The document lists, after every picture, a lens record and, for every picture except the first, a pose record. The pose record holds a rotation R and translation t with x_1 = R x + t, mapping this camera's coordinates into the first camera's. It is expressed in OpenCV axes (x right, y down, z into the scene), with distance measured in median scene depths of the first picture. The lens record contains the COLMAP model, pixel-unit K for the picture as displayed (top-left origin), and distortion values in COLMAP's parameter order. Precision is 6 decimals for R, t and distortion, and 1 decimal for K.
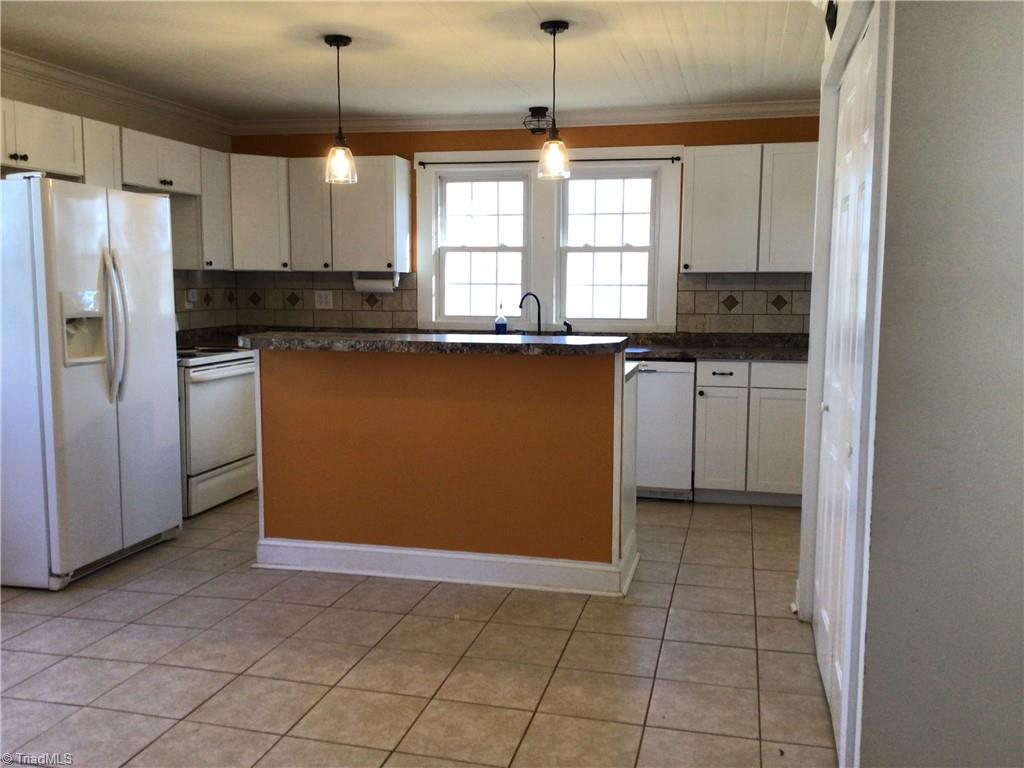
lens RADIAL K [[929.8, 0, 508.5], [0, 929.8, 386.6], [0, 0, 1]] dist [0.062808, 0.000000]
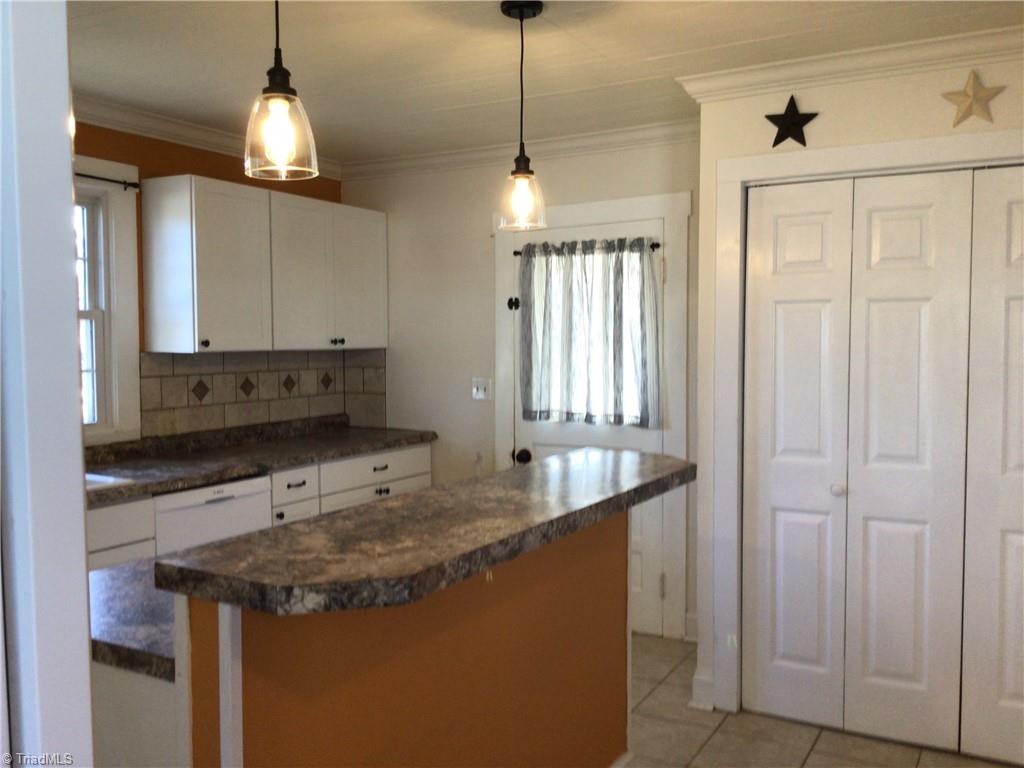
lens RADIAL K [[929.8, 0, 509.8], [0, 929.8, 384.9], [0, 0, 1]] dist [0.062808, 0.000000]
pose [[0.257571, -0.057066, 0.964573, -0.421619], [0.107308, 0.993769, 0.030138, -0.091437], [-0.960282, 0.095743, 0.262089, 0.576921]]
